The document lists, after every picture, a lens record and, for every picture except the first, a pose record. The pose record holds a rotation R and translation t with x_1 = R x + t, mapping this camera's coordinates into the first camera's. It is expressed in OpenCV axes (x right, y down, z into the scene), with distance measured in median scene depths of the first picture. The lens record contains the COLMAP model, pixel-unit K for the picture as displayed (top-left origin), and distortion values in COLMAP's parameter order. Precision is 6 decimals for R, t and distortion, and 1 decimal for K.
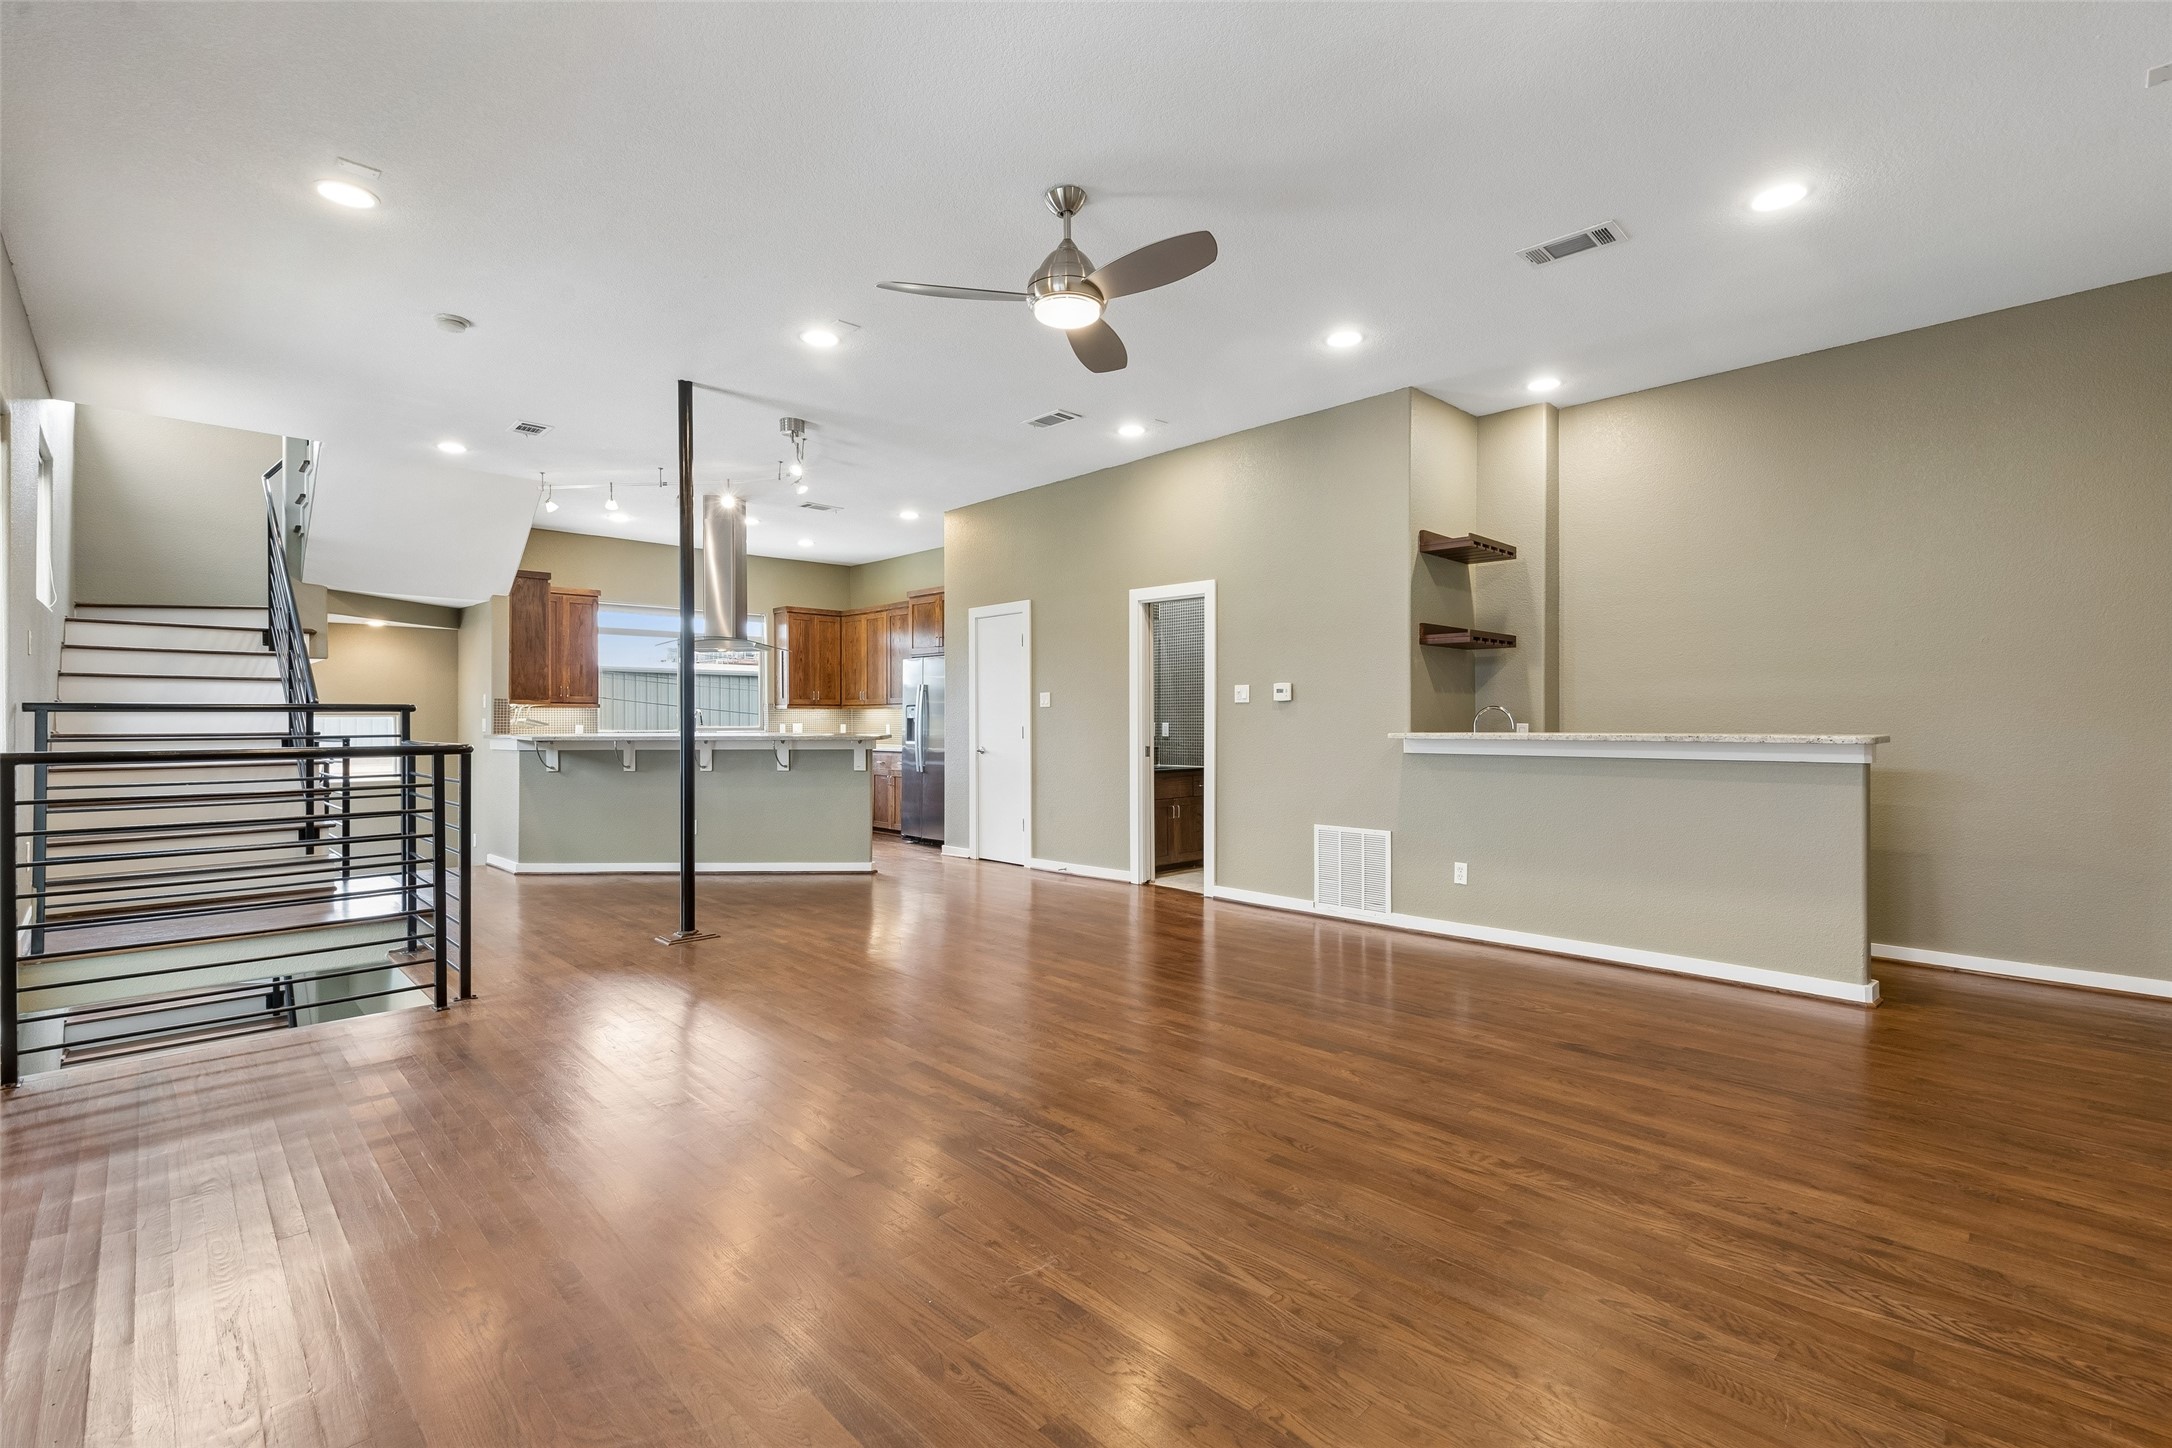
lens RADIAL K [[977.0, 0, 1073.5], [0, 977.0, 722.5], [0, 0, 1]] dist [0.000635, -0.002826]
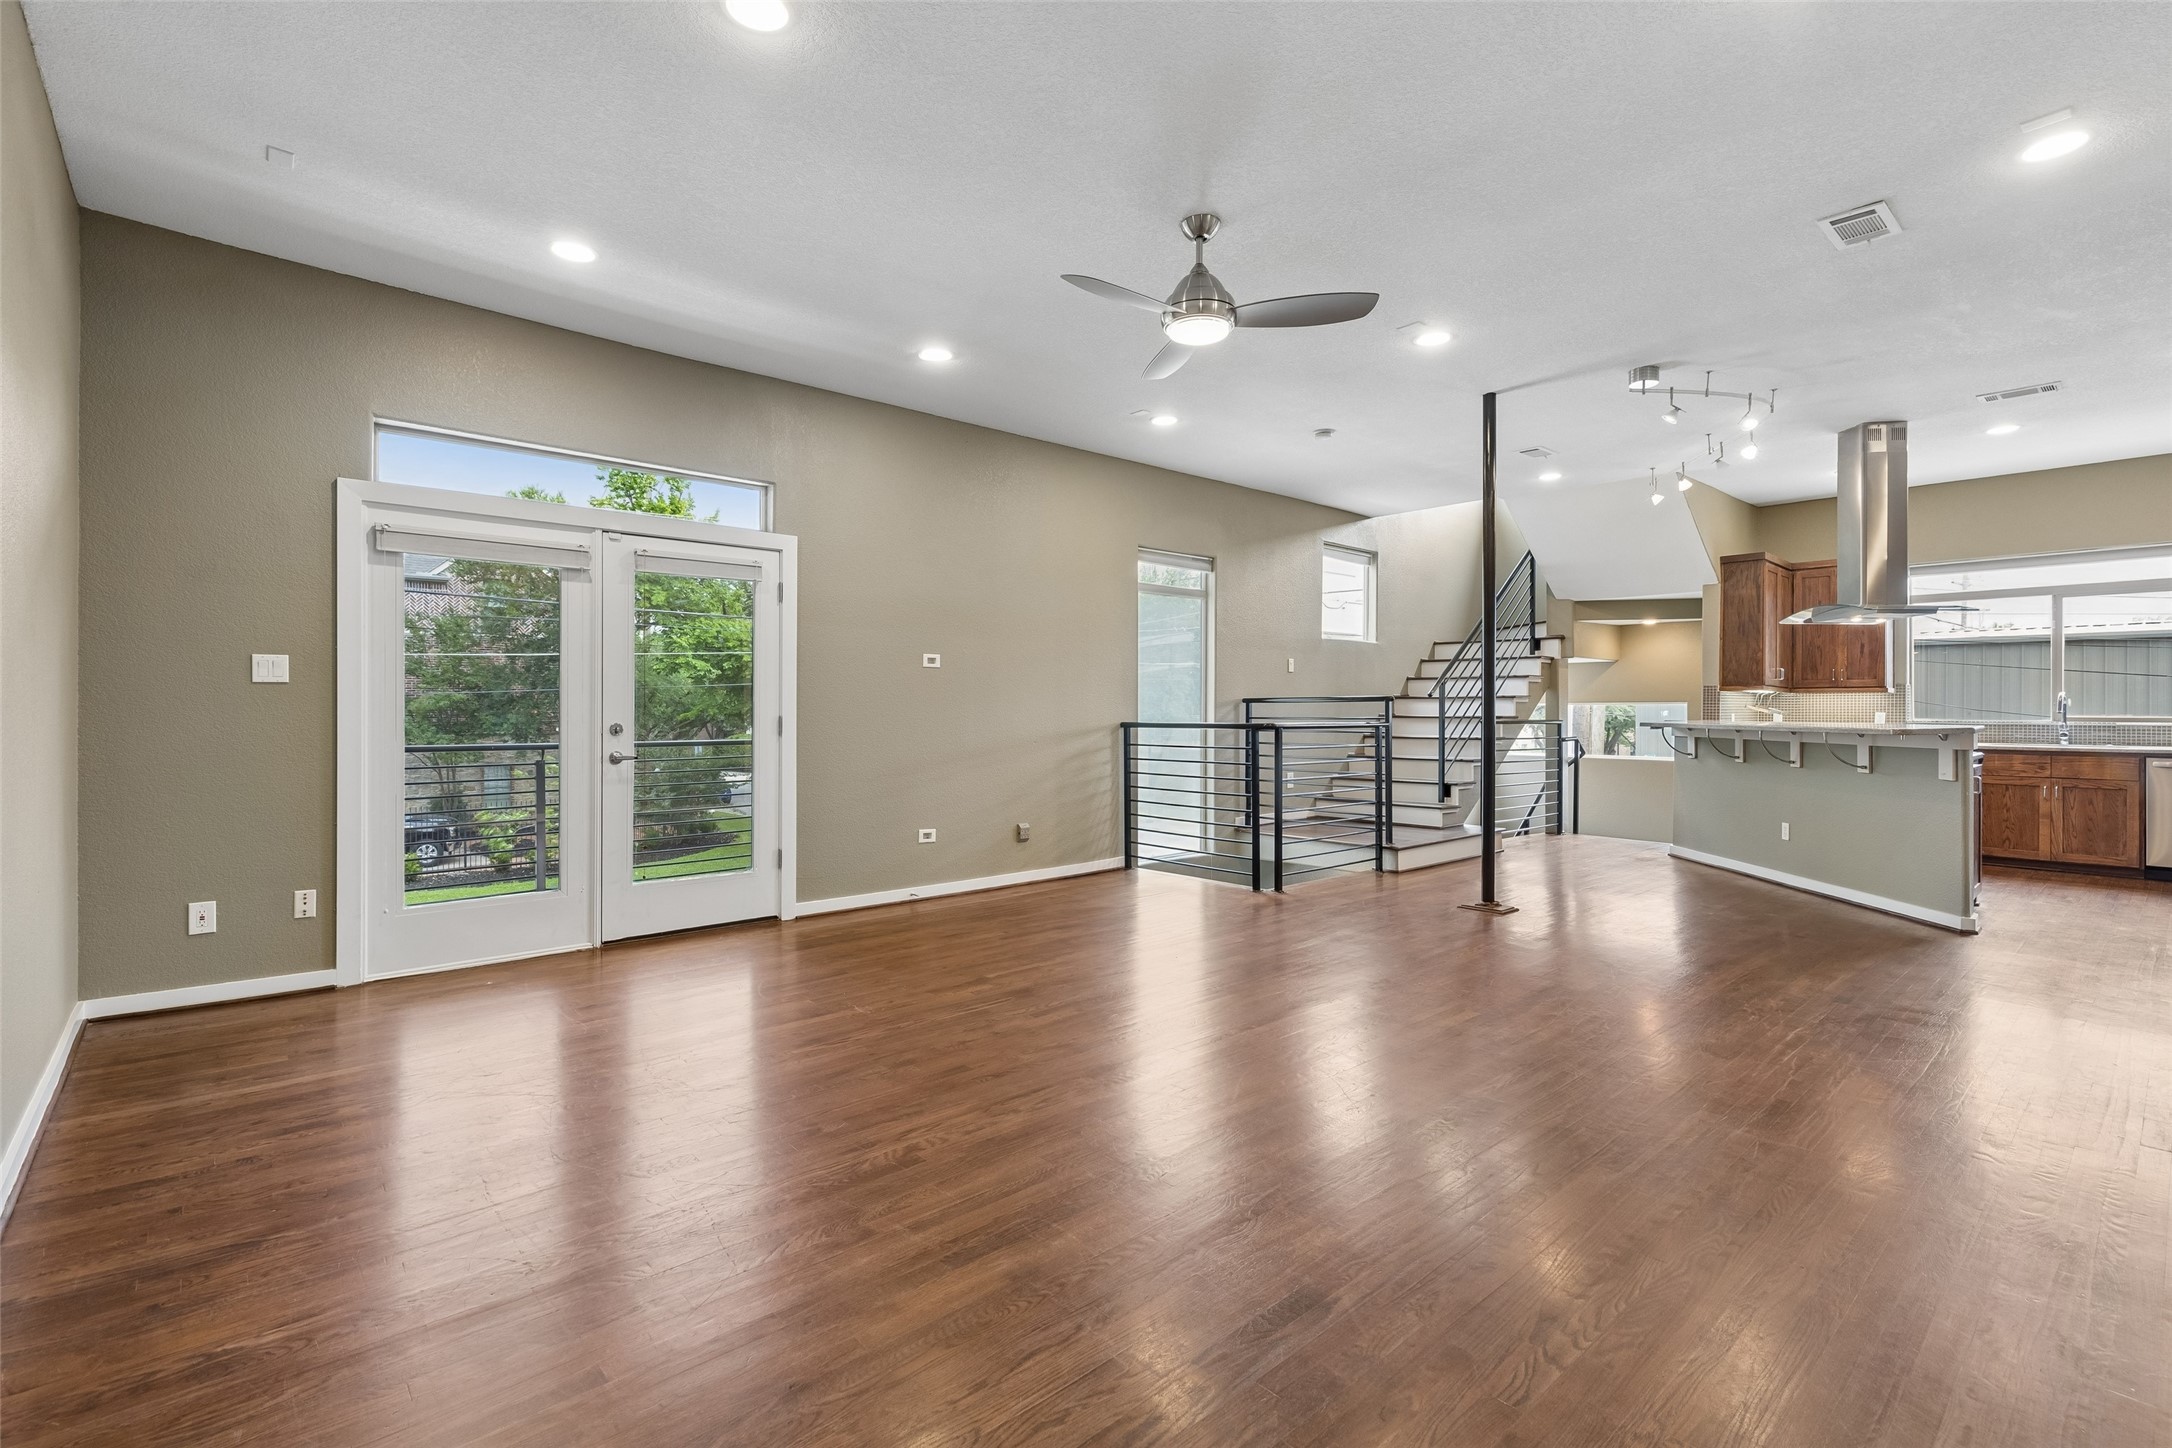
lens RADIAL K [[977.0, 0, 1076.4], [0, 977.0, 715.8], [0, 0, 1]] dist [0.000635, -0.002826]
pose [[-0.041469, 0.007474, -0.999112, 0.874613], [0.000663, 0.999972, 0.007453, -0.002280], [0.999140, -0.000354, -0.041473, 0.733674]]
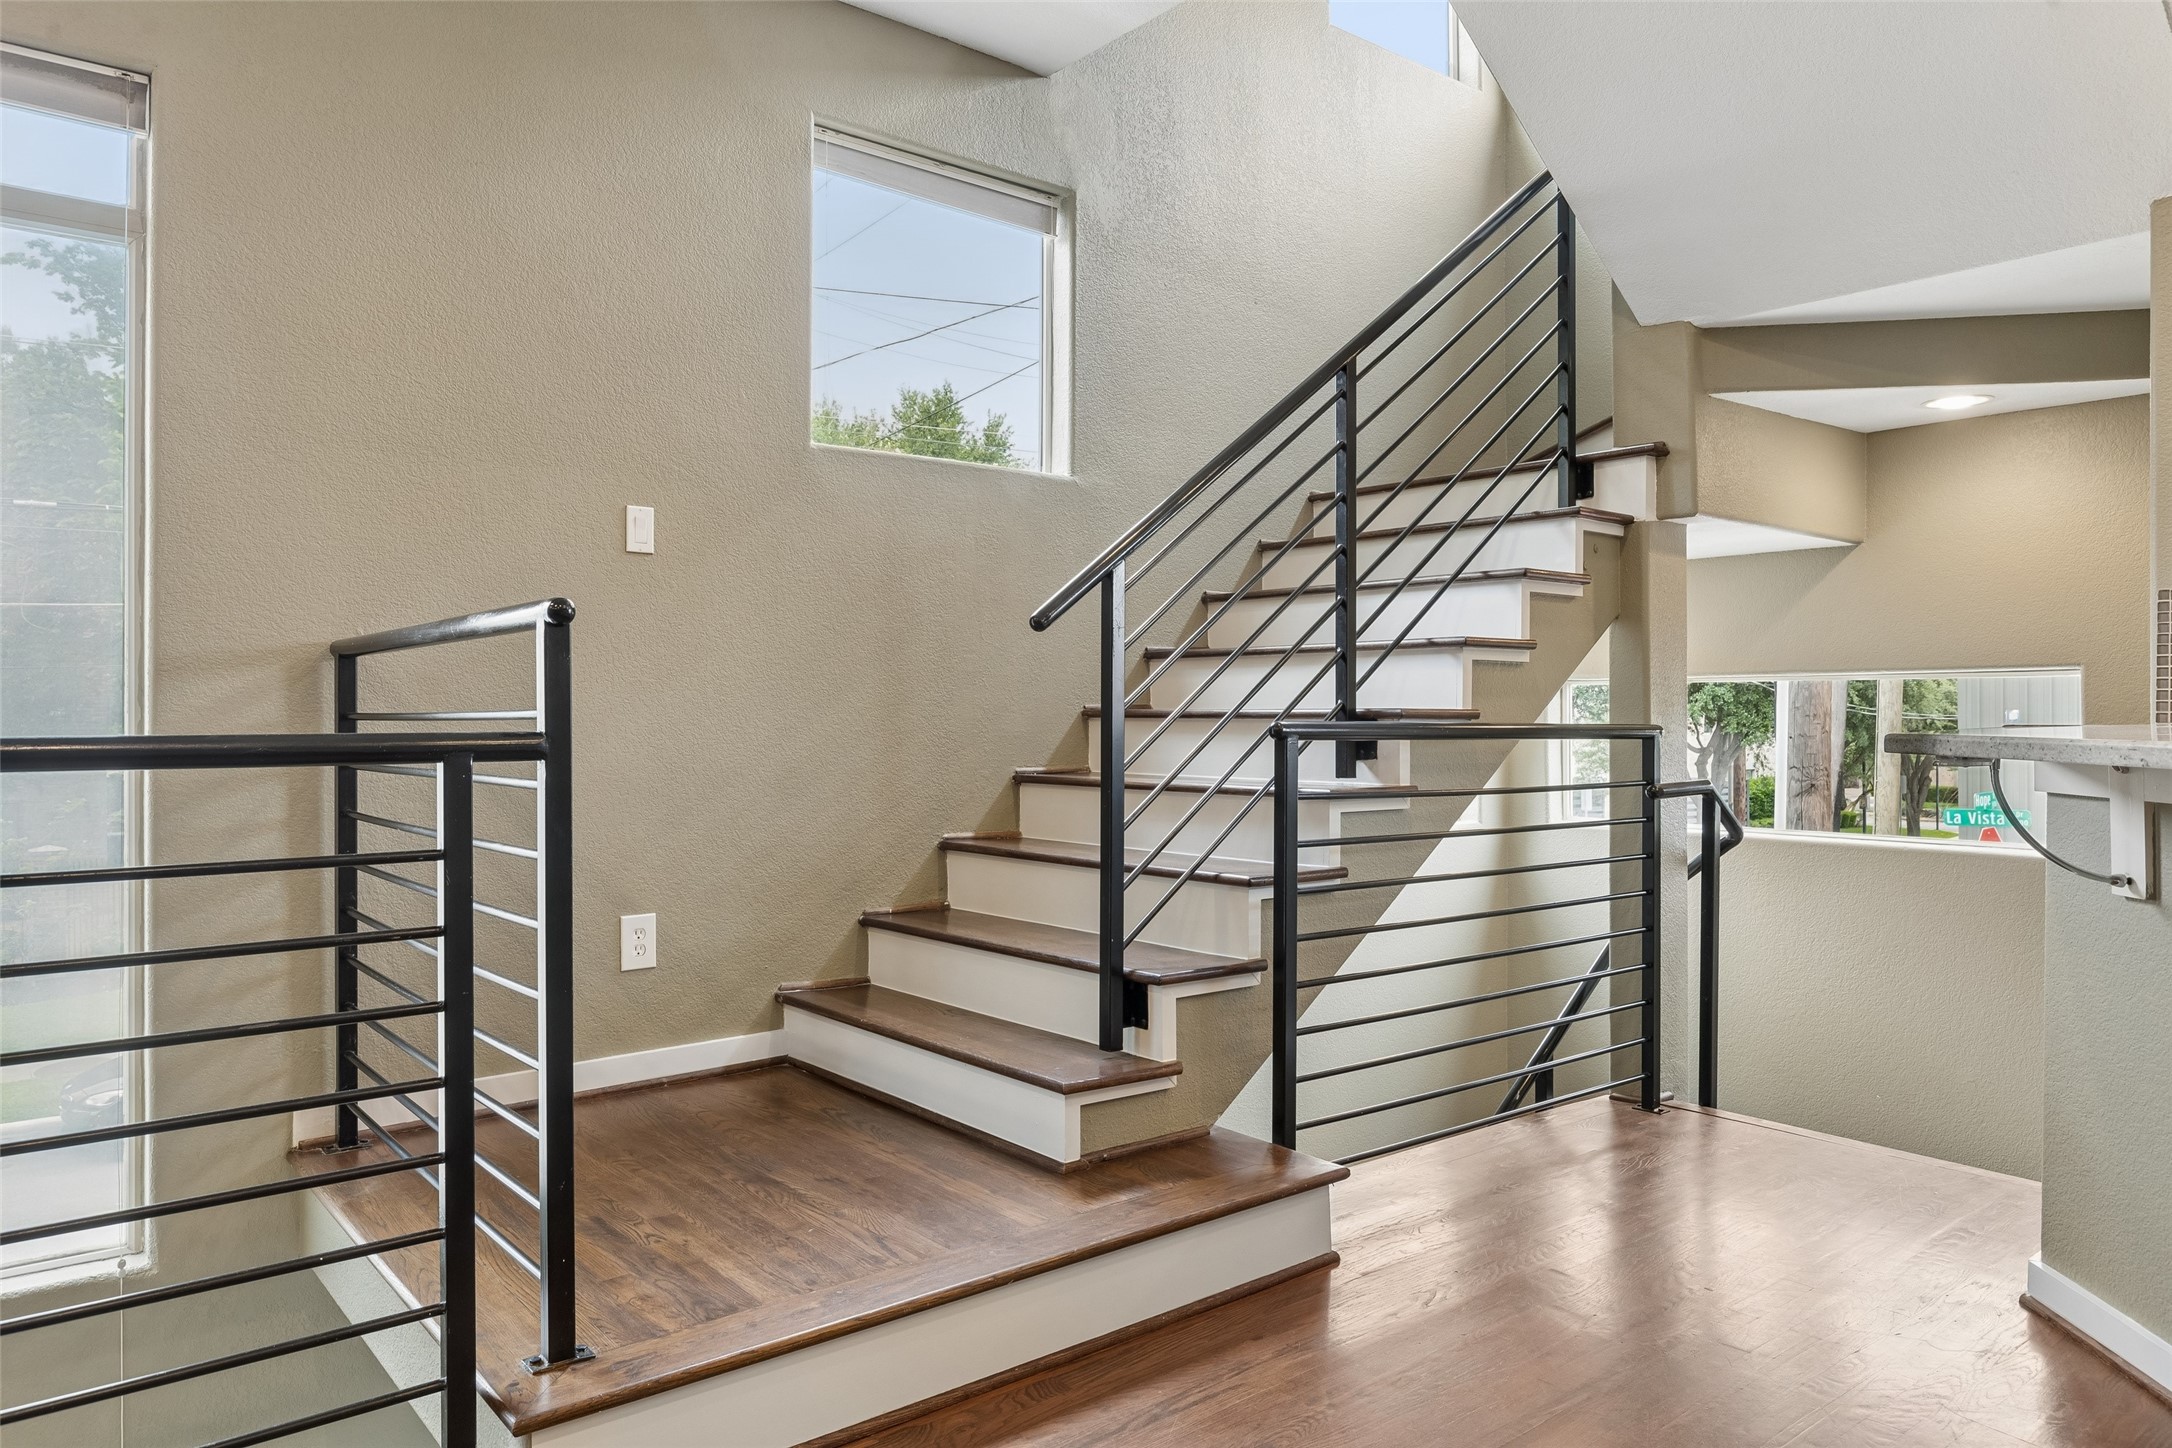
lens RADIAL K [[1439.3, 0, 1093.2], [0, 1439.3, 711.6], [0, 0, 1]] dist [-0.020803, 0.002080]
pose [[-0.070116, -0.001917, -0.997537, -0.361099], [0.001565, 0.999997, -0.002032, 0.016616], [0.997538, -0.001703, -0.070113, 1.411970]]
